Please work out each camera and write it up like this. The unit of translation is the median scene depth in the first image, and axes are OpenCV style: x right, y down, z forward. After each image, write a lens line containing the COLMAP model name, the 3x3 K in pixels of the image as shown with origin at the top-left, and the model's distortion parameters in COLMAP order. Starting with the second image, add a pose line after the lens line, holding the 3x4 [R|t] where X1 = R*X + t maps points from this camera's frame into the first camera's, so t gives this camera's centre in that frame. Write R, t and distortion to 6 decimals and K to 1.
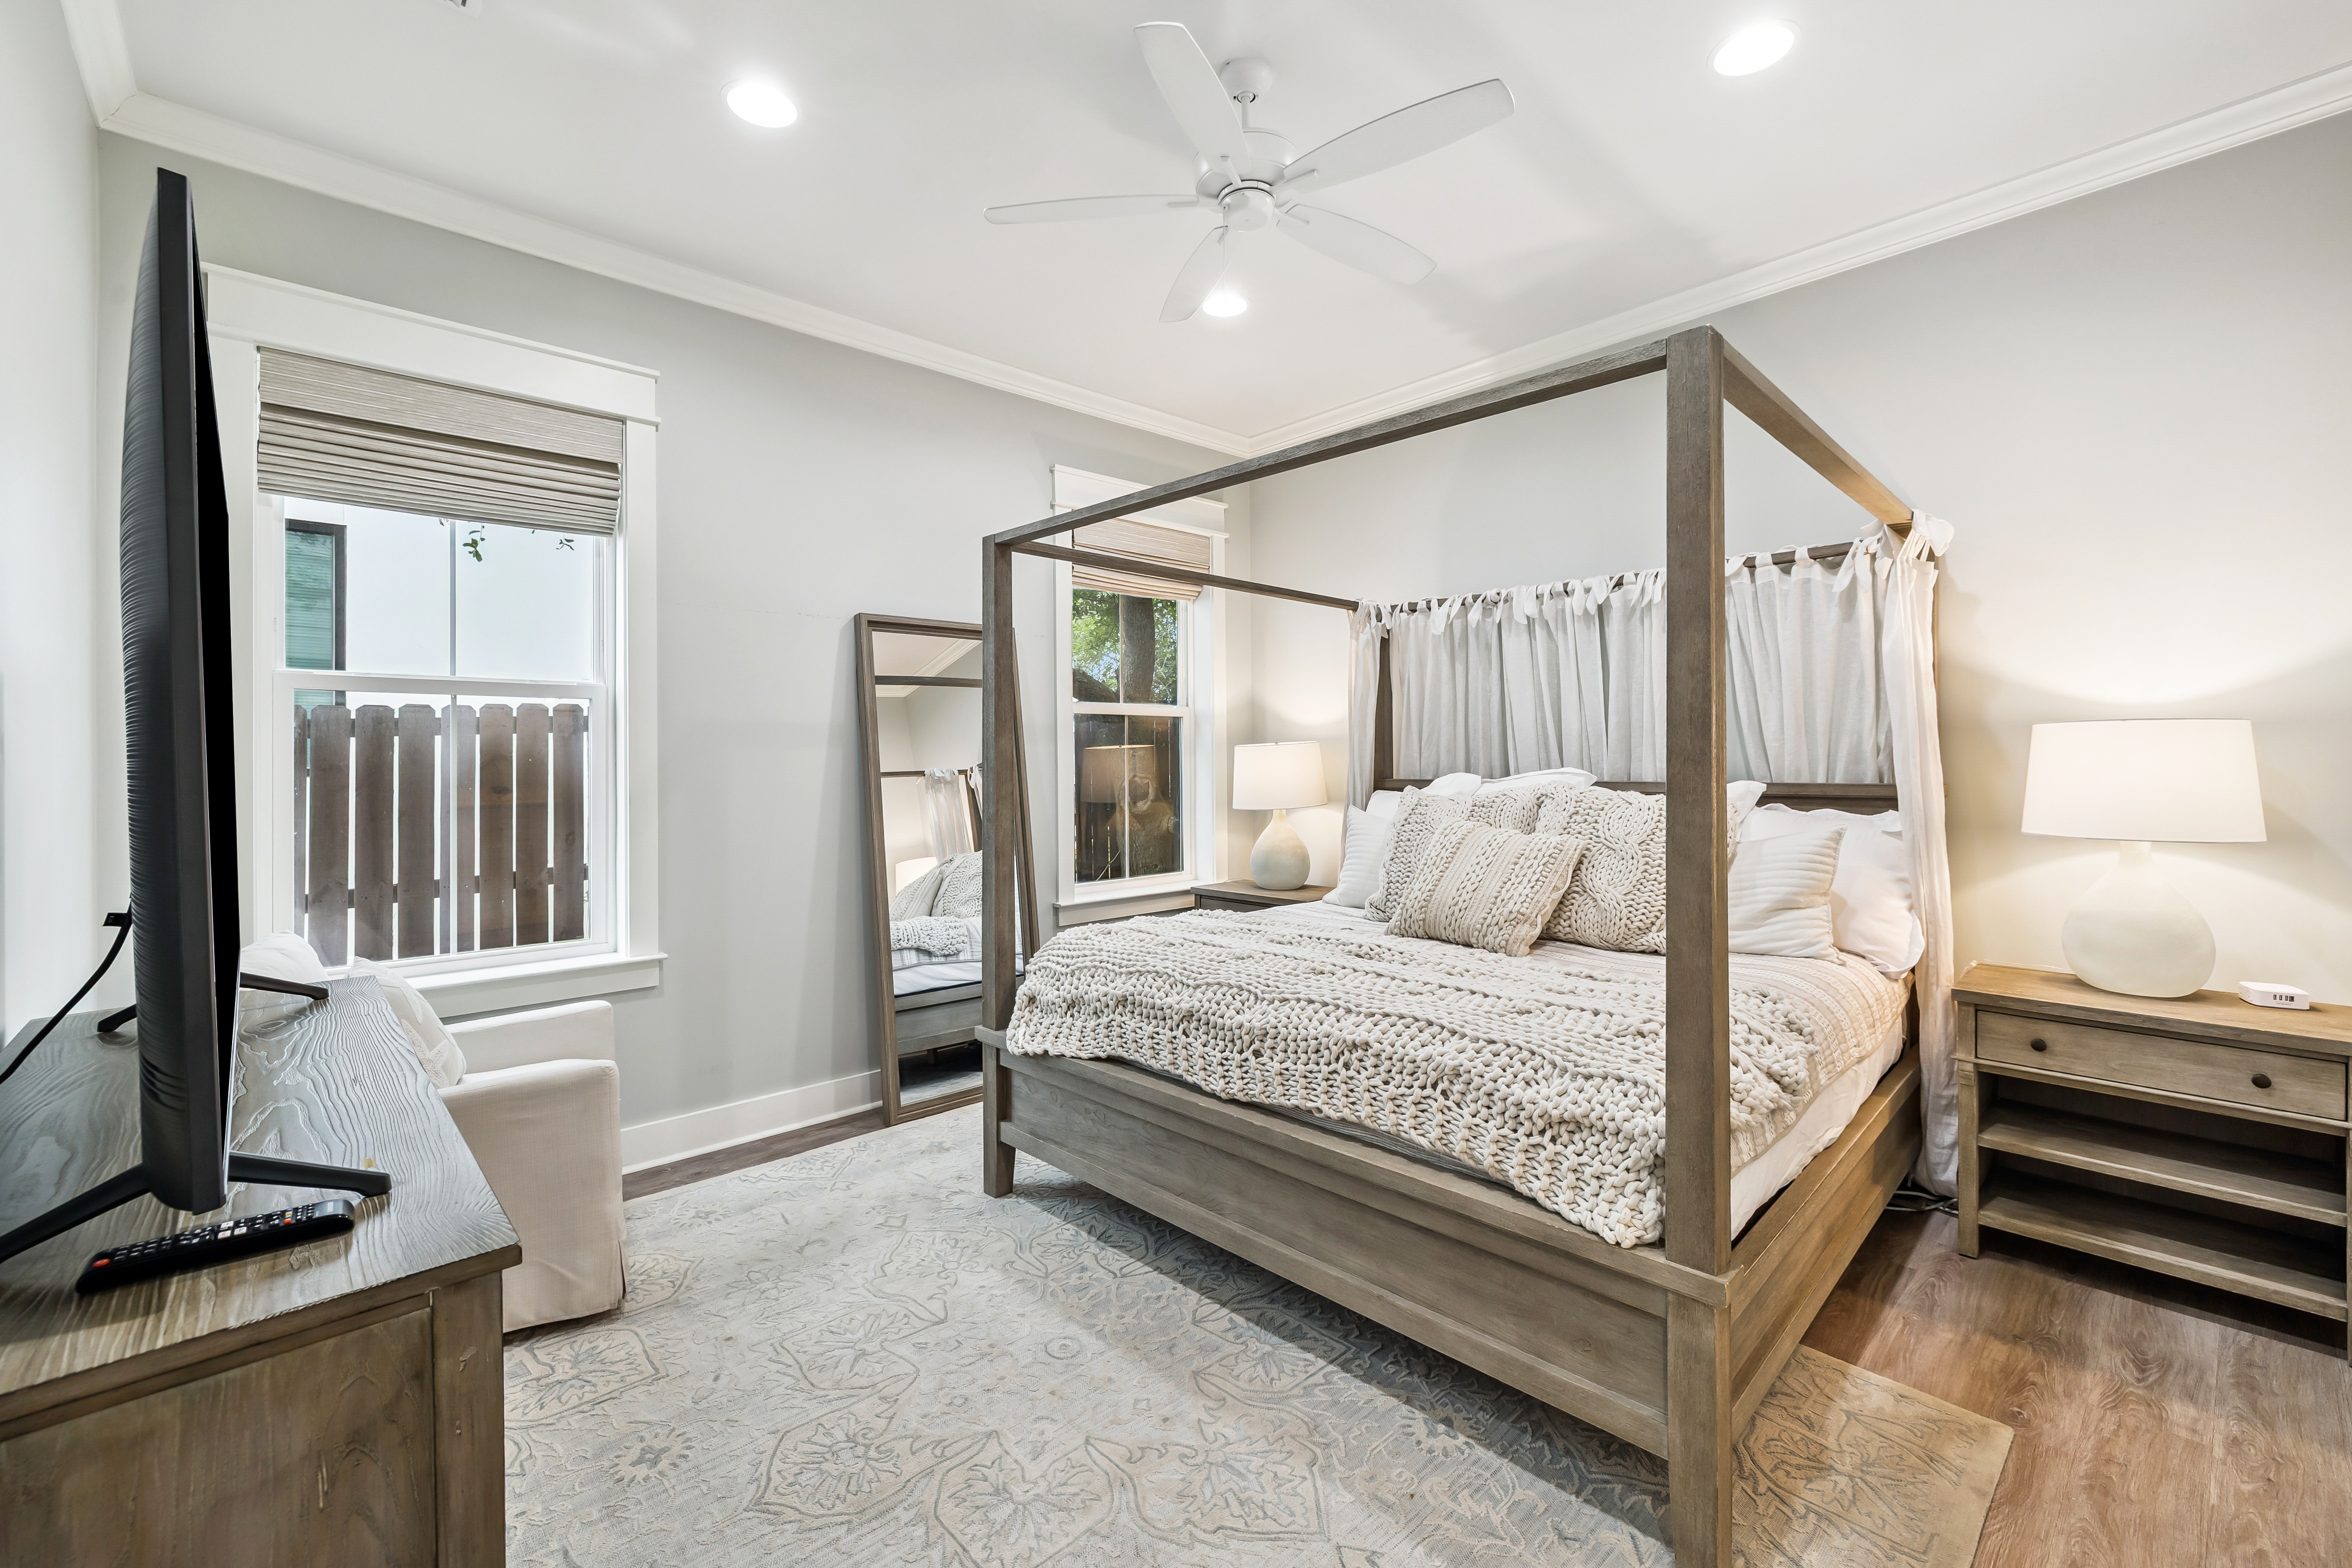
lens RADIAL K [[991.0, 0, 1177.9], [0, 991.0, 761.8], [0, 0, 1]] dist [0.000272, -0.000402]
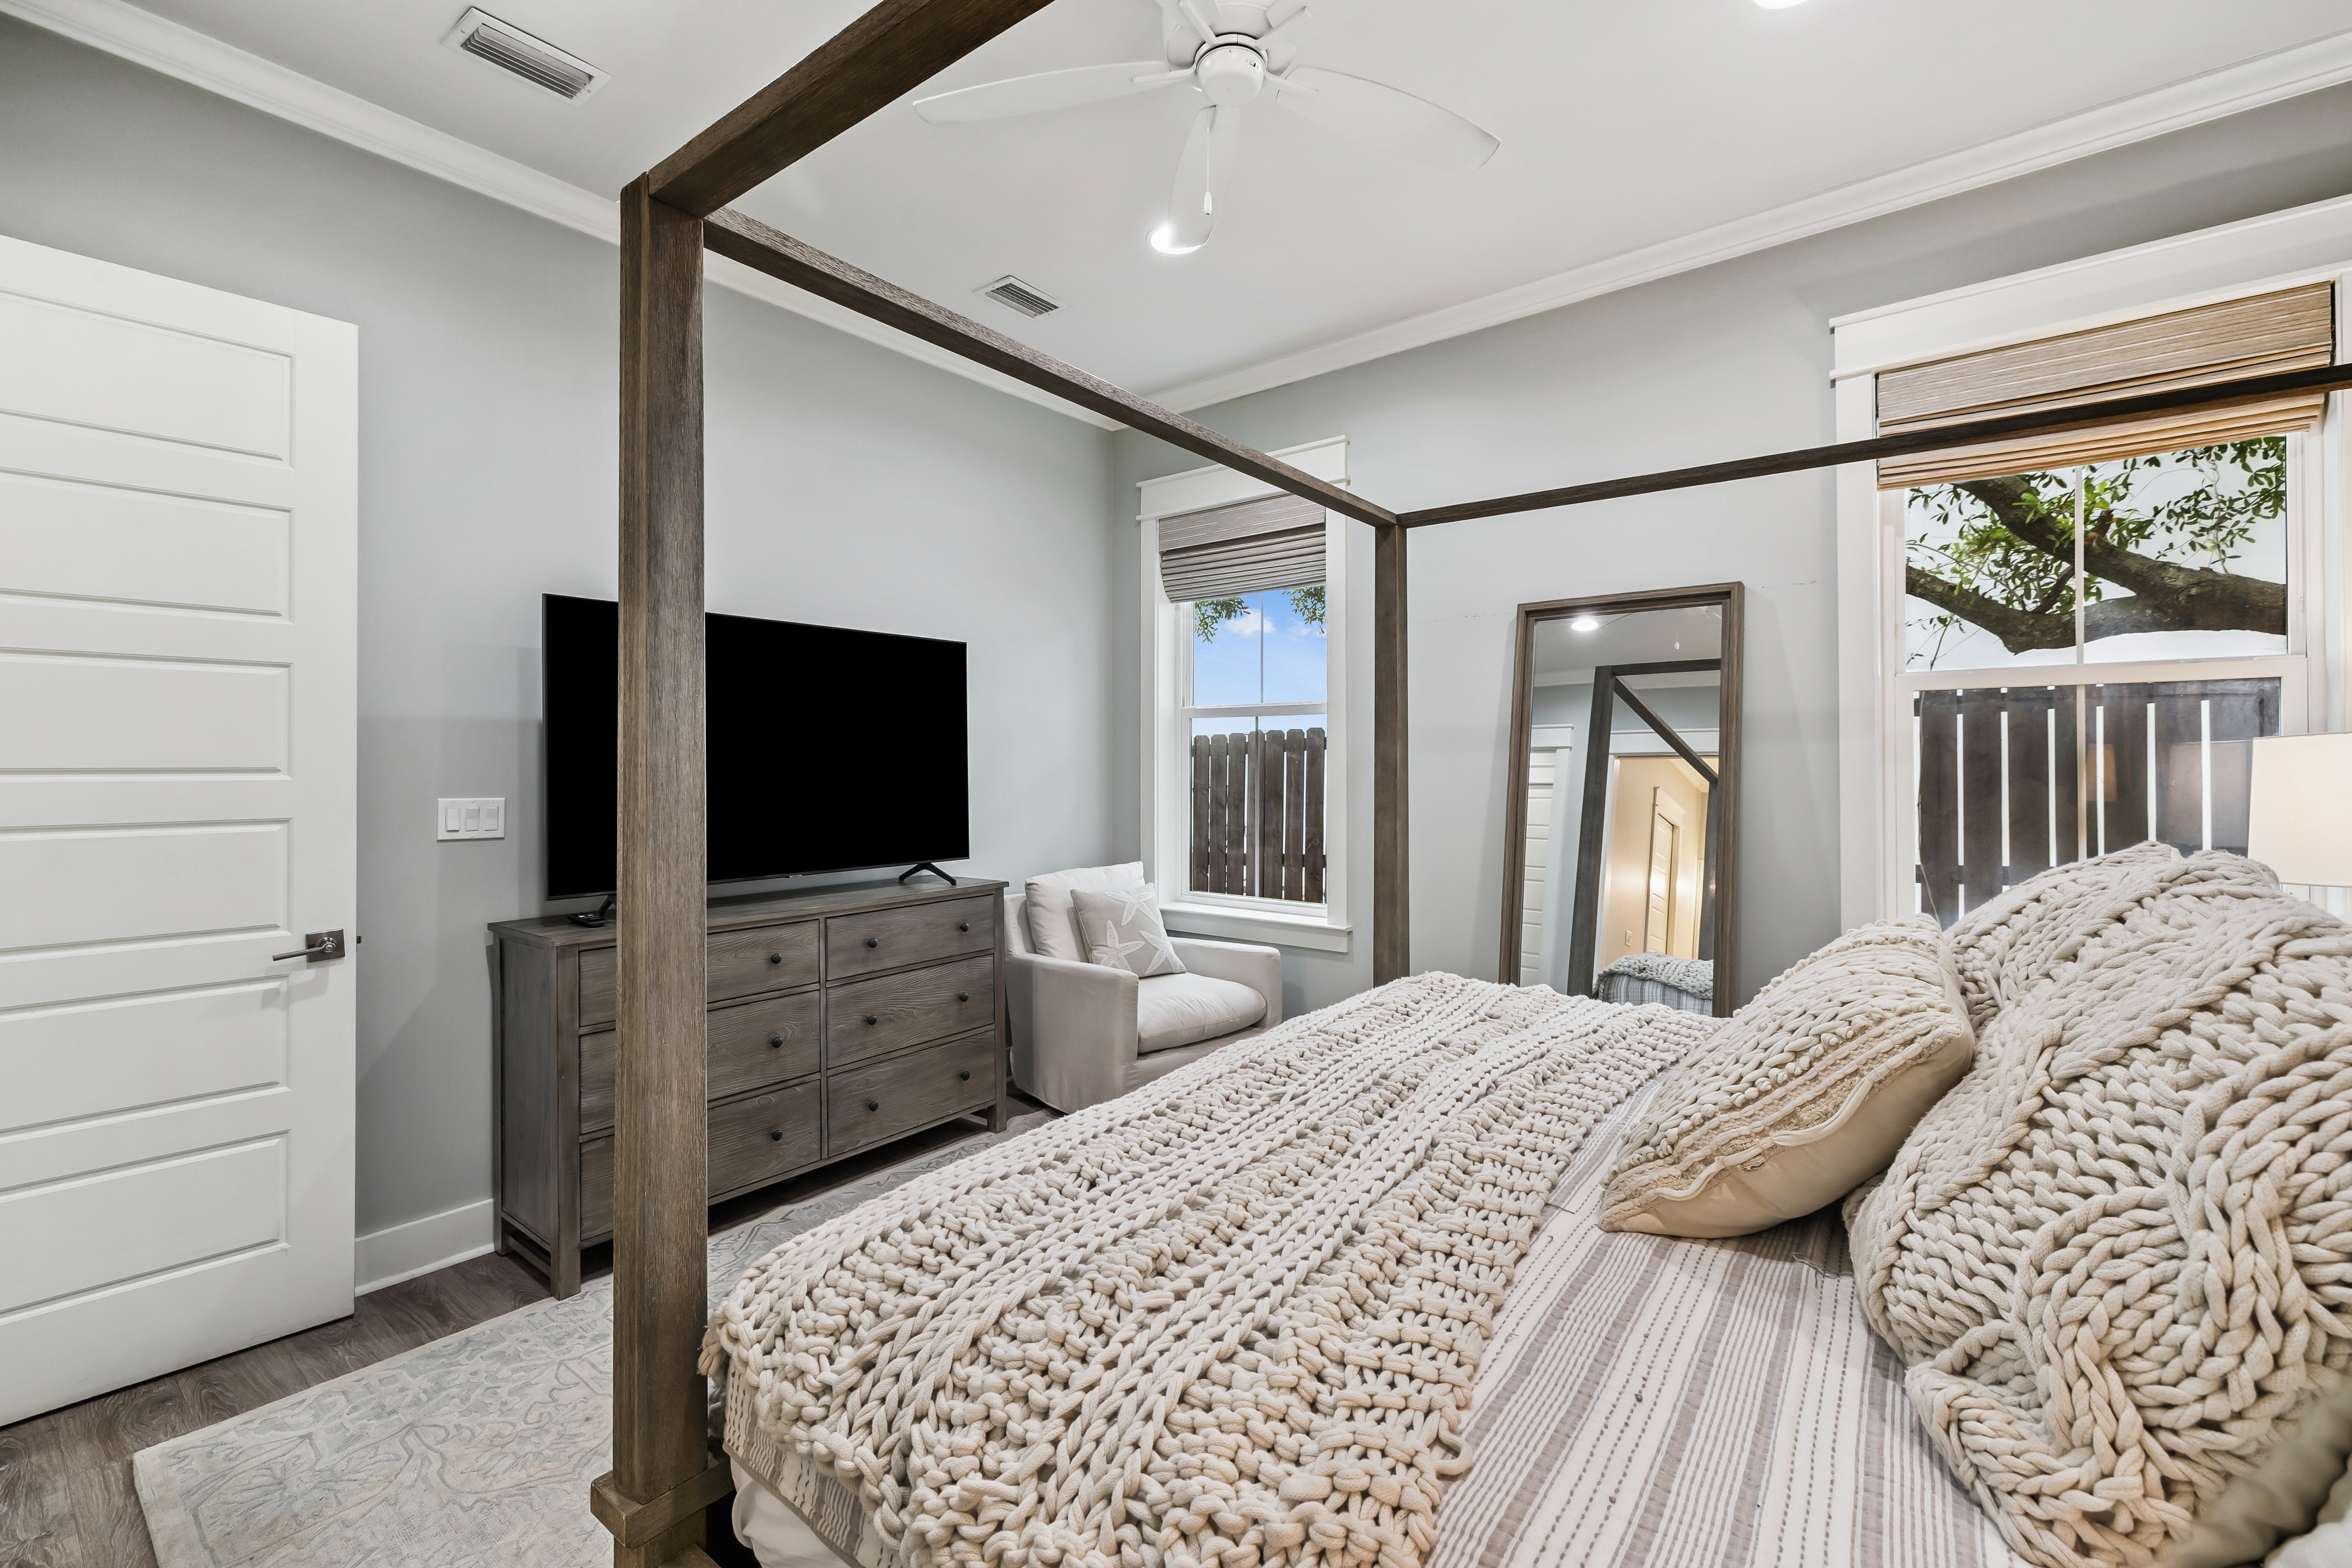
lens RADIAL K [[991.0, 0, 1177.9], [0, 991.0, 761.8], [0, 0, 1]] dist [0.000272, -0.000402]
pose [[0.179829, 0.000562, -0.983698, 0.666647], [0.000473, 1.000000, 0.000658, -0.003616], [0.983698, -0.000584, 0.179829, 0.638461]]
